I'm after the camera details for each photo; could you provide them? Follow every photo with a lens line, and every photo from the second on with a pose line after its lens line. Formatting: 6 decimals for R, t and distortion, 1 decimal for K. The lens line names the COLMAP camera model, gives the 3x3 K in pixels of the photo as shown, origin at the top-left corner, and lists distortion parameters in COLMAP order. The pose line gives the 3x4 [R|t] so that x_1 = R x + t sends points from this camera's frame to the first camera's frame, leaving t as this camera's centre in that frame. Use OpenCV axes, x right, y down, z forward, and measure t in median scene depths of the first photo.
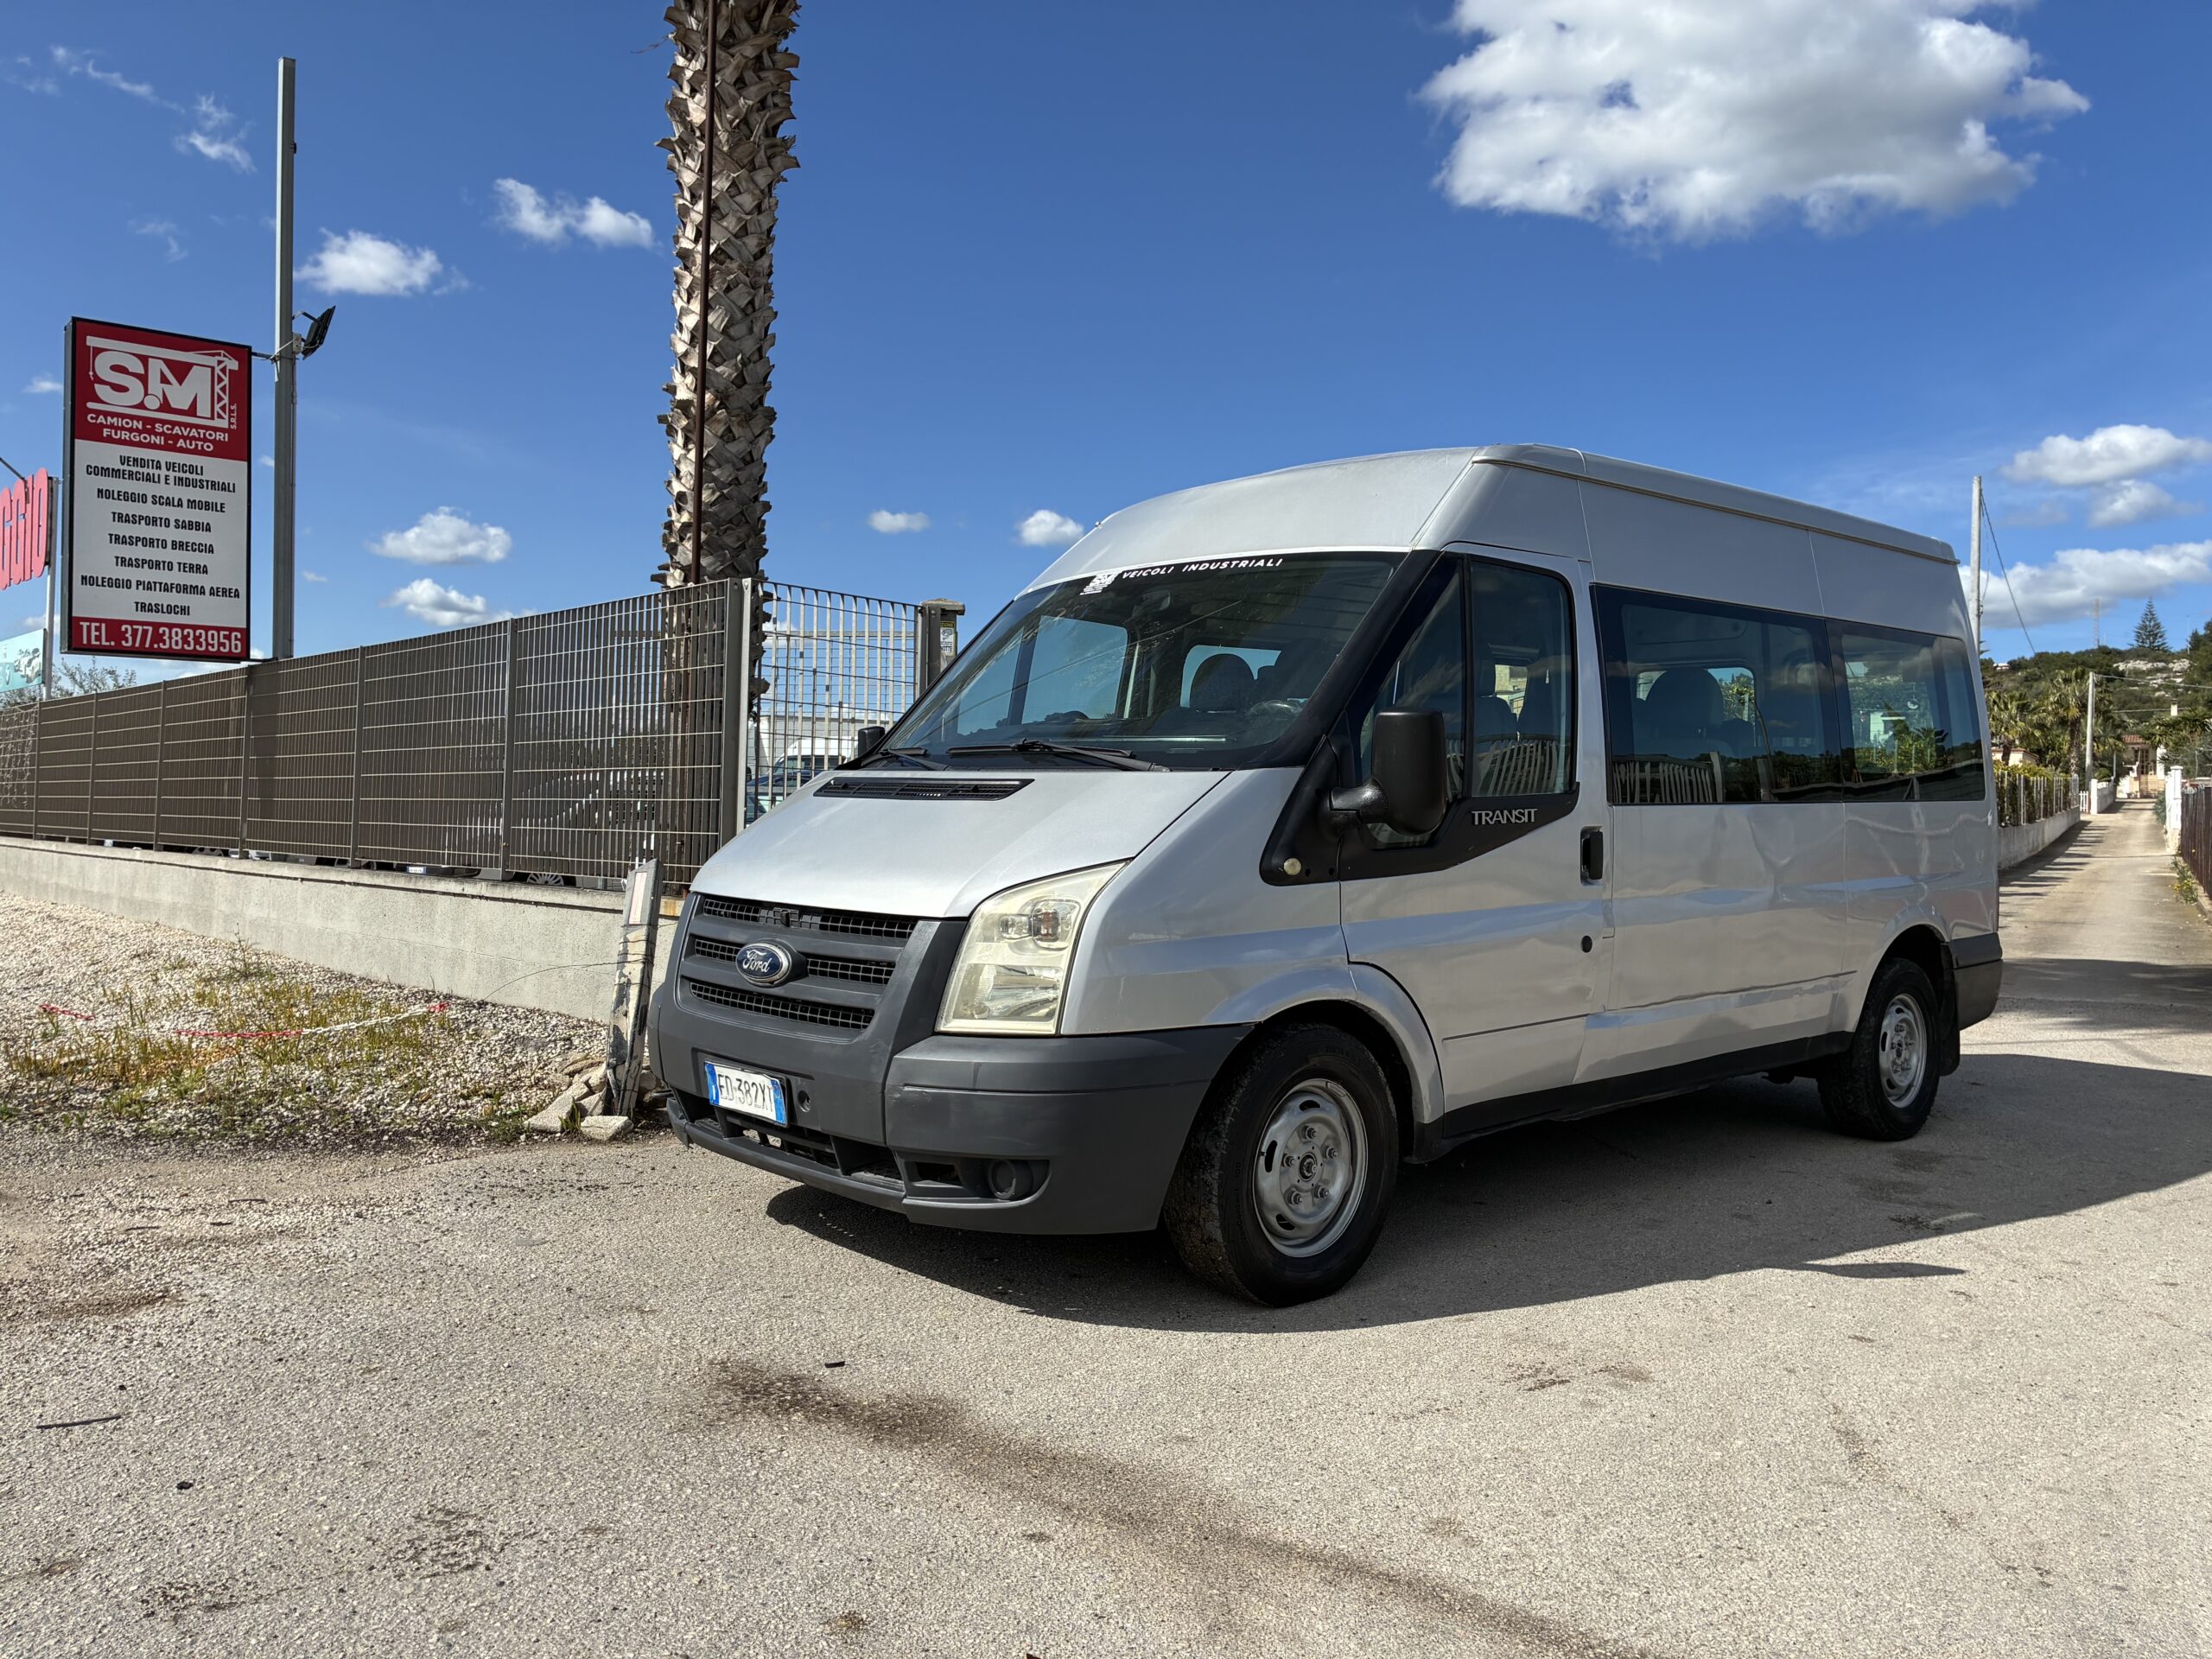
lens RADIAL K [[1681.9, 0, 1108.8], [0, 1681.9, 795.4], [0, 0, 1]] dist [0.042271, -0.050178]
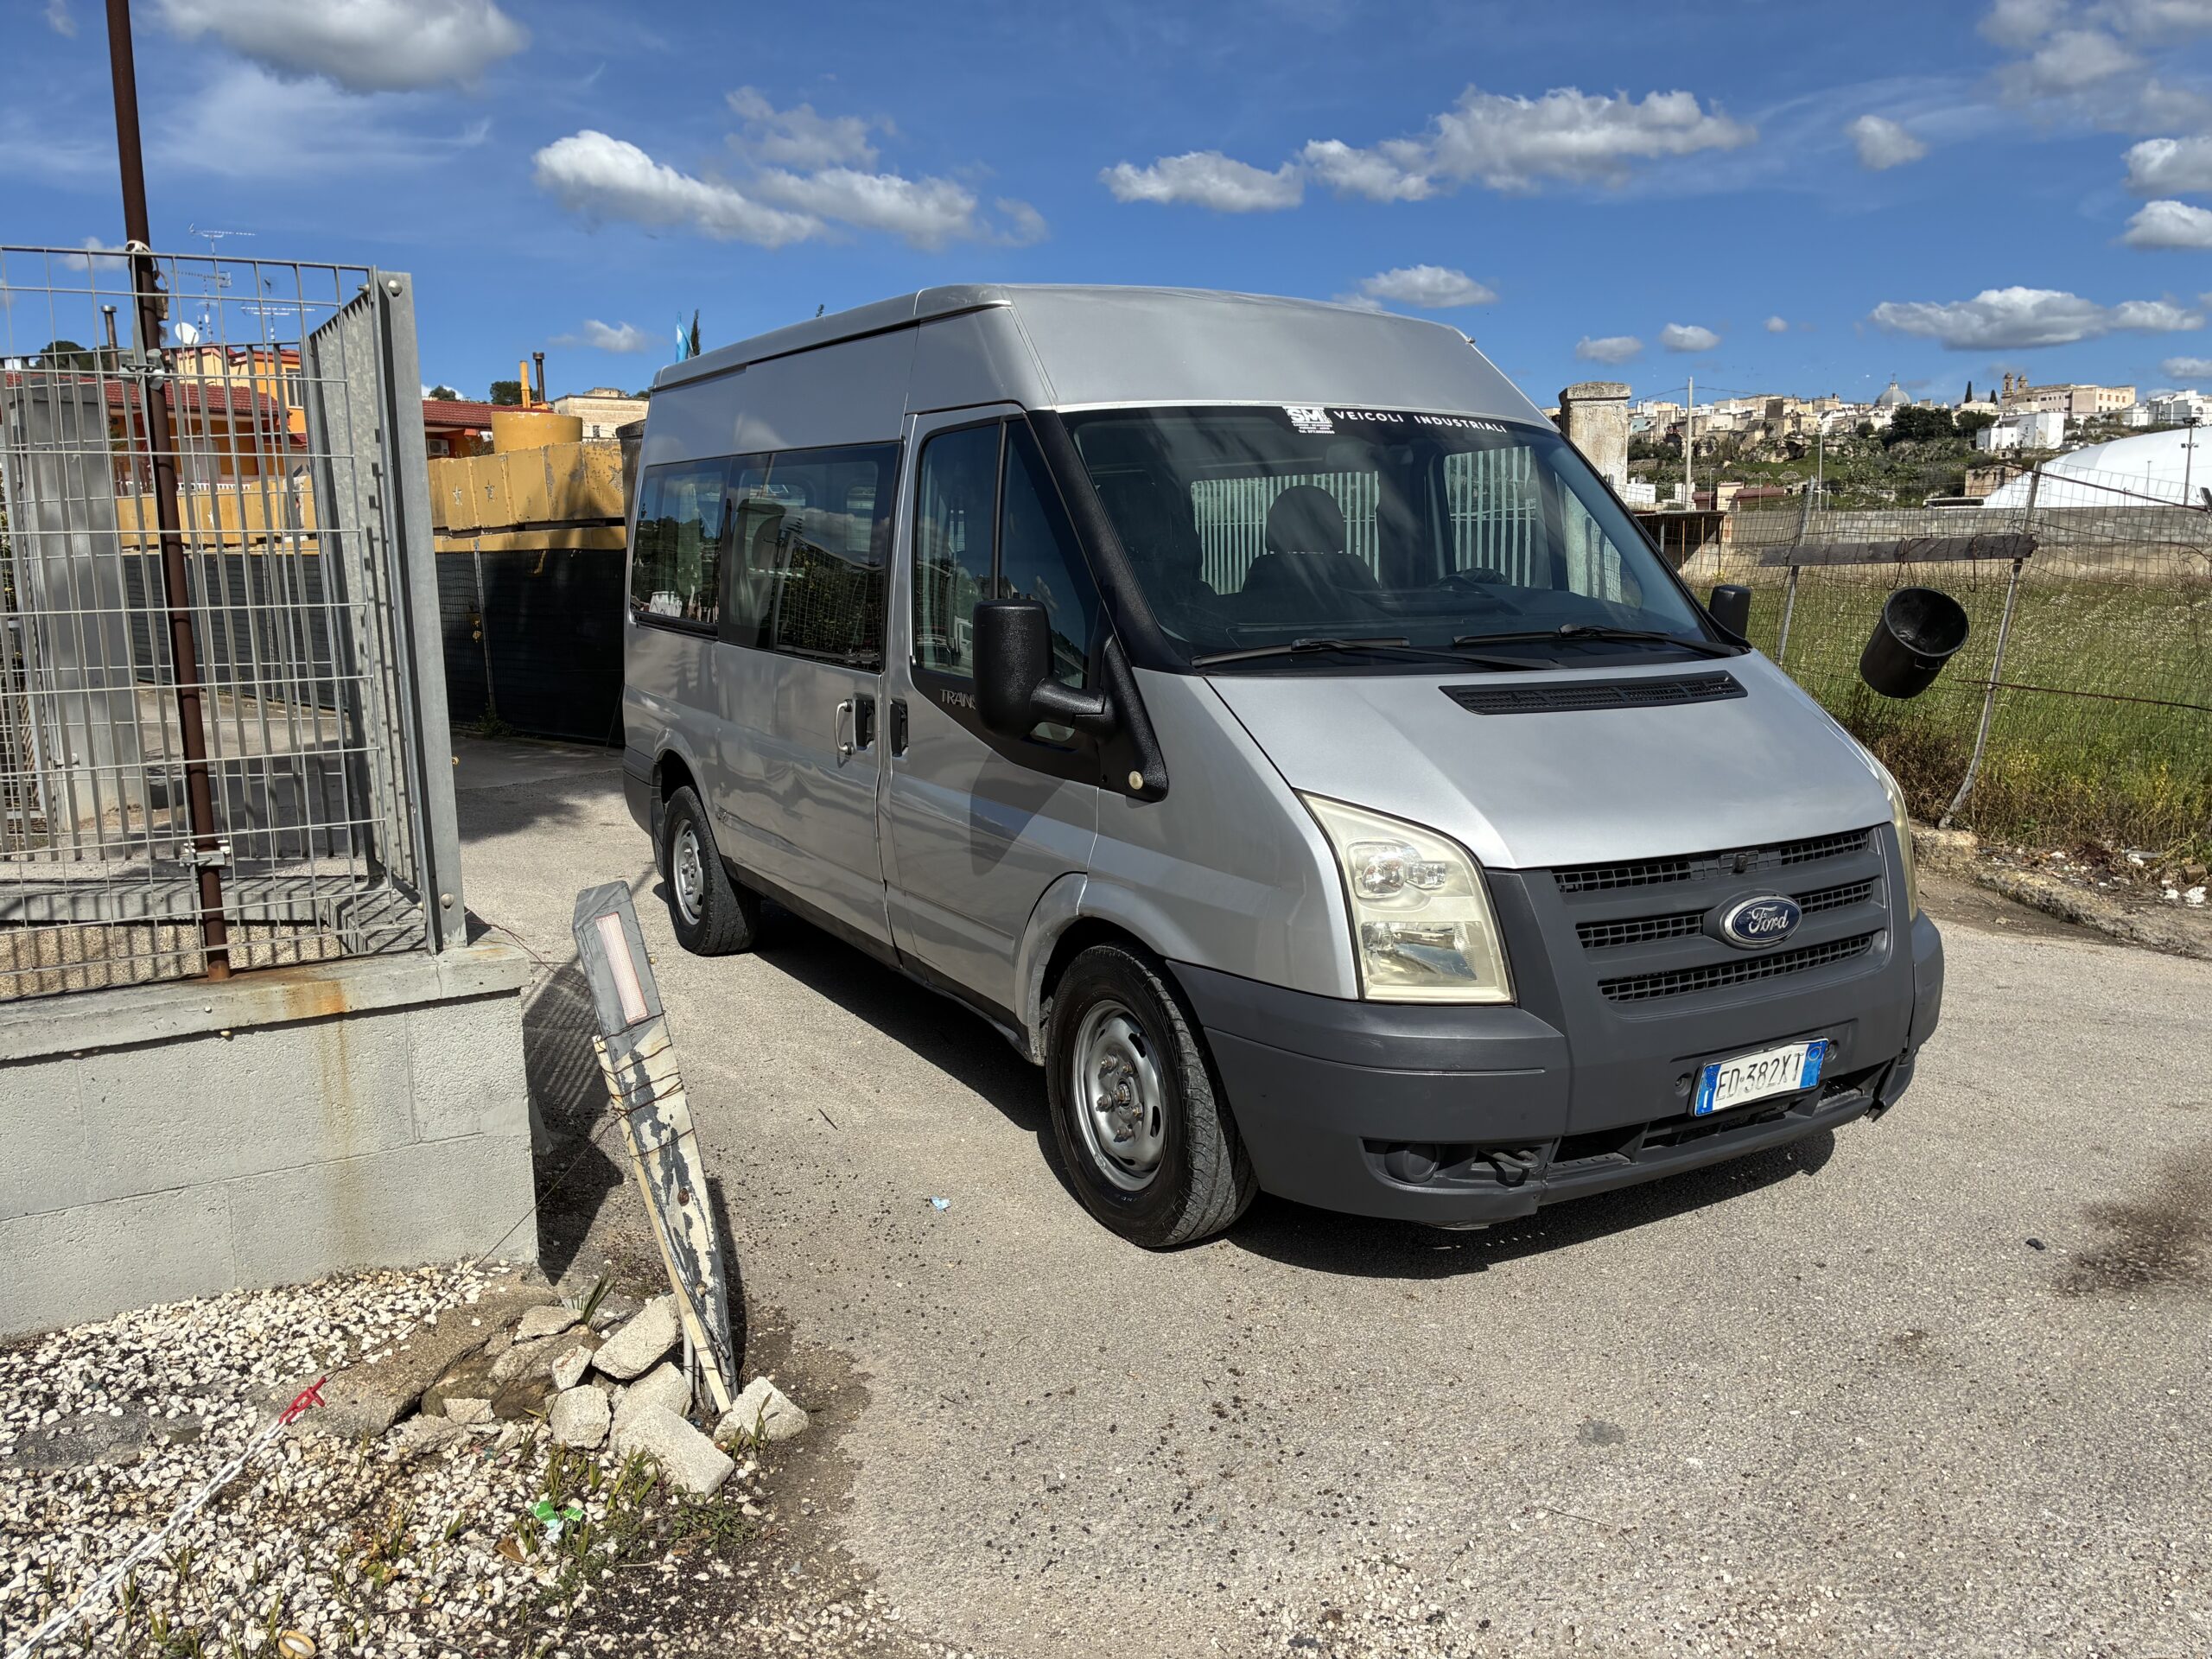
lens RADIAL K [[1681.9, 0, 1104.9], [0, 1681.9, 822.6], [0, 0, 1]] dist [0.042271, -0.050178]
pose [[0.213447, -0.172899, 0.961533, -1.070830], [0.012522, 0.984618, 0.174270, -0.096969], [-0.976874, -0.025157, 0.212329, 1.148756]]
